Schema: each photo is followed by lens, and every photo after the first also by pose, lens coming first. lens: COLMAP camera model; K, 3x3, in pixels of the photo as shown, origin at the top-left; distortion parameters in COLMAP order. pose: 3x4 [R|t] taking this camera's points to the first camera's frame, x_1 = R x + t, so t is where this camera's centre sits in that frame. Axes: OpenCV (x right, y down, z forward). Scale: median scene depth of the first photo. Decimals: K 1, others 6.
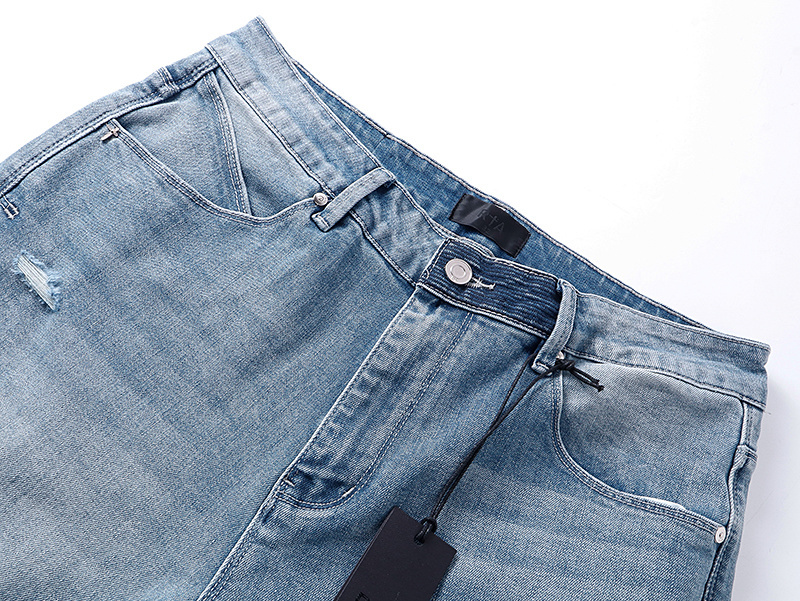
lens RADIAL K [[770.1, 0, 400.0], [0, 770.1, 300.5], [0, 0, 1]] dist [0.002250, 0.016560]
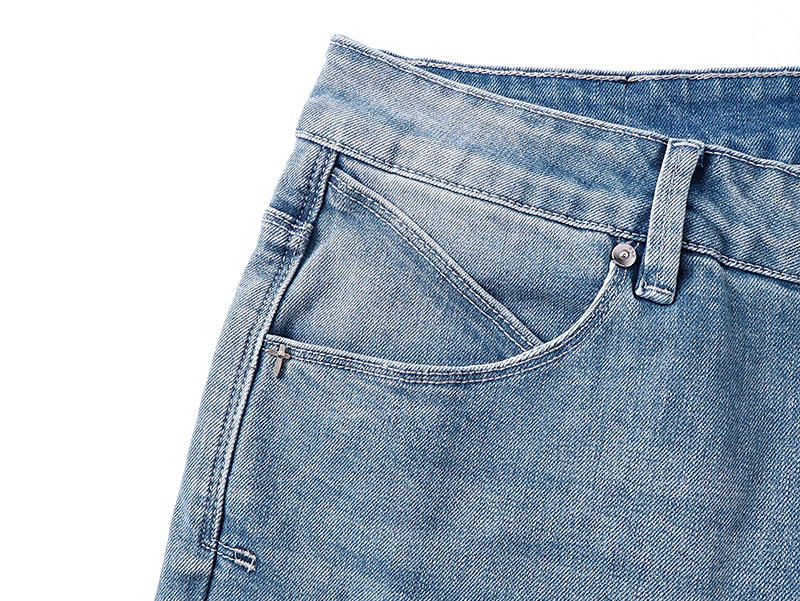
lens RADIAL K [[770.1, 0, 400.0], [0, 770.1, 300.5], [0, 0, 1]] dist [0.002250, 0.016560]
pose [[0.819941, -0.539931, -0.190187, -0.151641], [0.568834, 0.805755, 0.164885, -0.300619], [0.064218, -0.243381, 0.967803, 0.416196]]
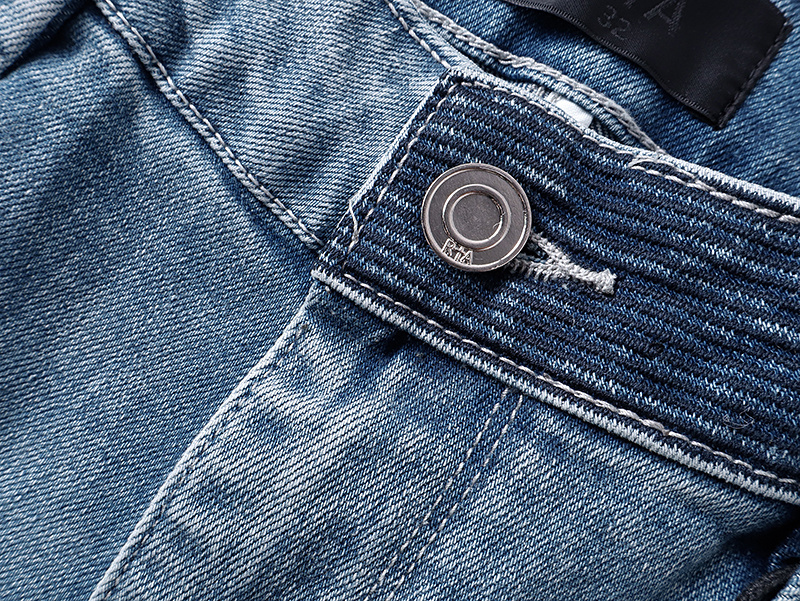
lens RADIAL K [[770.1, 0, 400.0], [0, 770.1, 300.5], [0, 0, 1]] dist [0.002250, 0.016560]
pose [[0.969996, 0.025495, -0.241779, 0.112858], [0.047112, 0.955924, 0.289809, -0.085222], [0.238511, -0.292504, 0.926042, 0.742721]]
